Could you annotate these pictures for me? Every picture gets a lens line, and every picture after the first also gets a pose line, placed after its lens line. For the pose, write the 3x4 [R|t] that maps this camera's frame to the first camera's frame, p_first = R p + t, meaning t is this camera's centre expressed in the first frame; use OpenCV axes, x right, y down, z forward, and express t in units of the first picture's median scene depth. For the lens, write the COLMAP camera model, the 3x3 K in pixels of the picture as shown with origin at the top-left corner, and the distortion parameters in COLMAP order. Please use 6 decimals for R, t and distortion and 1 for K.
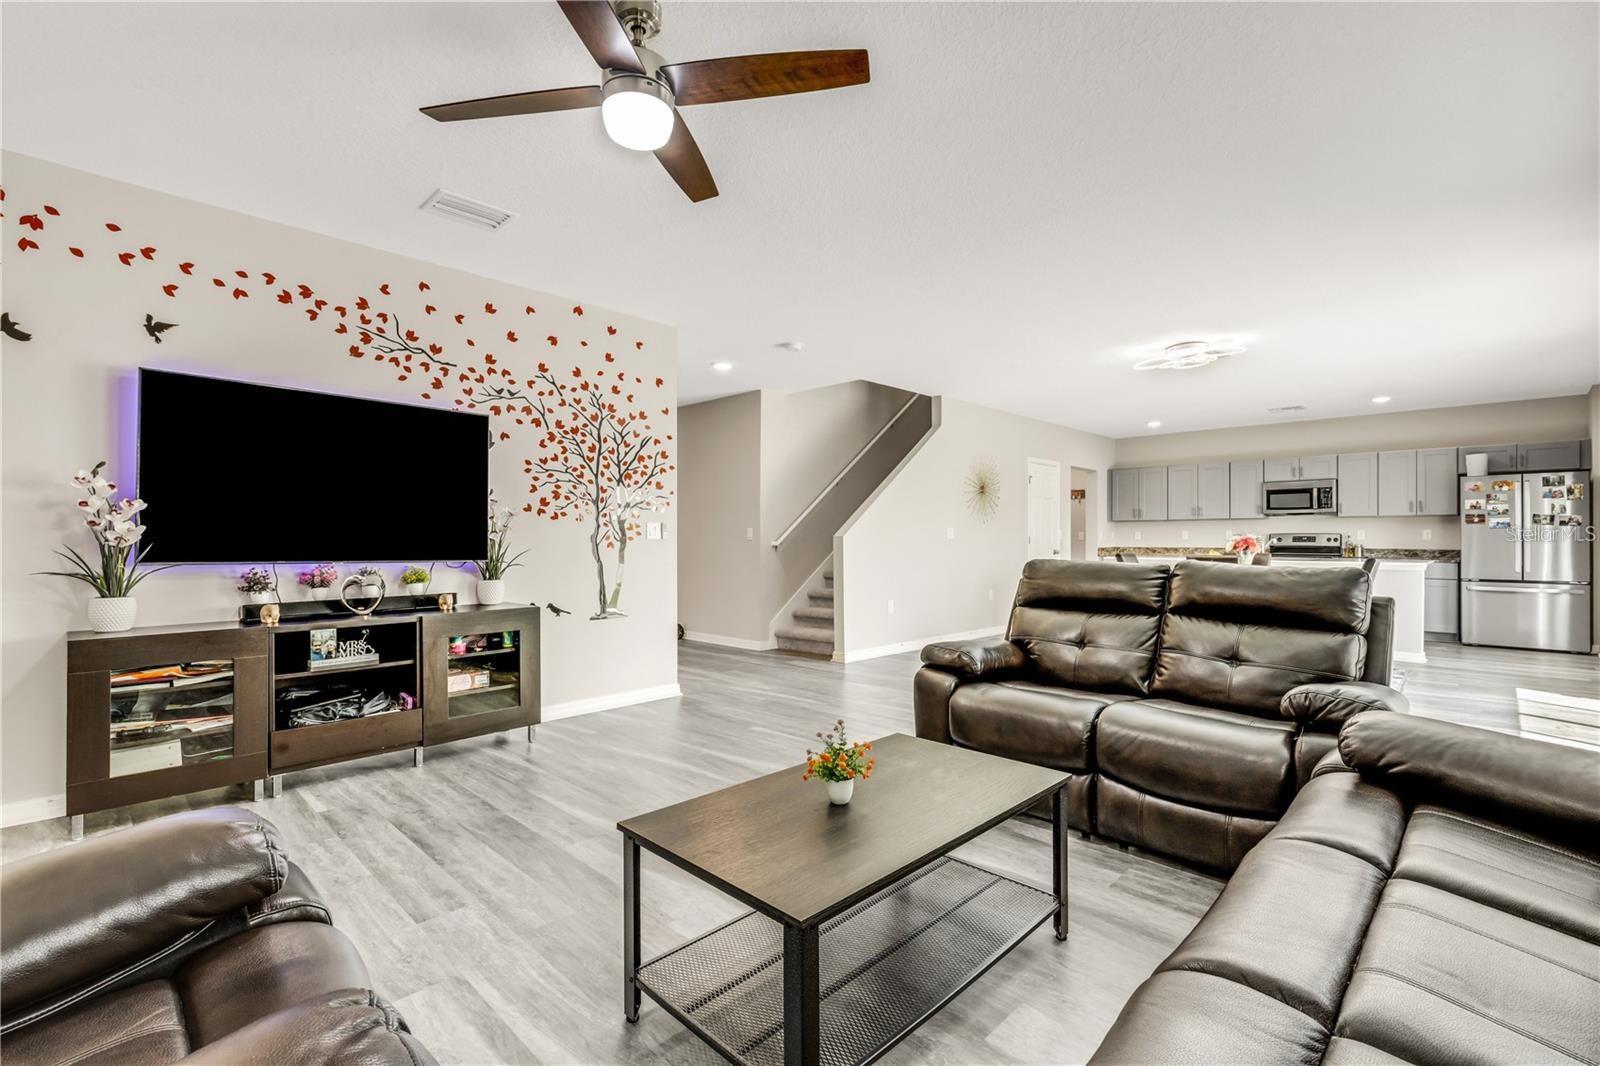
lens RADIAL K [[717.4, 0, 786.3], [0, 717.4, 536.1], [0, 0, 1]] dist [-0.000008, 0.001054]
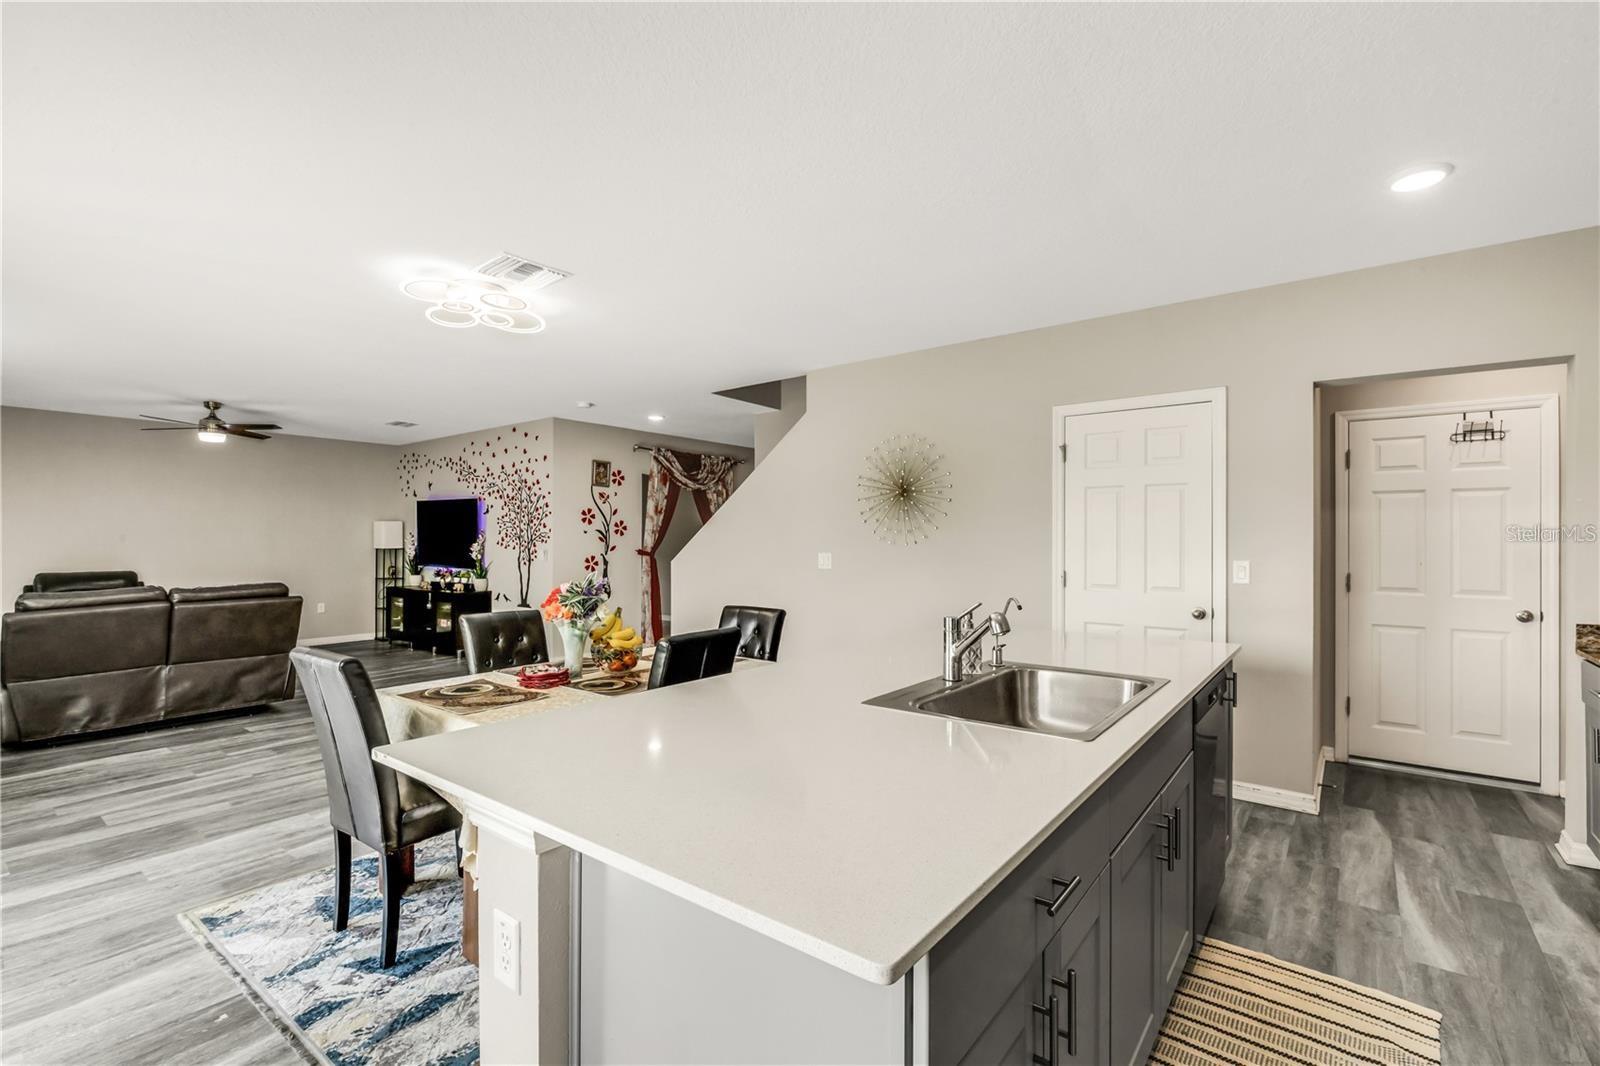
lens RADIAL K [[717.4, 0, 819.1], [0, 717.4, 541.7], [0, 0, 1]] dist [-0.000008, 0.001054]
pose [[0.134863, -0.000256, -0.990864, 1.600559], [0.001023, 0.999999, -0.000119, -0.039581], [0.990864, -0.000998, 0.134863, 1.548964]]
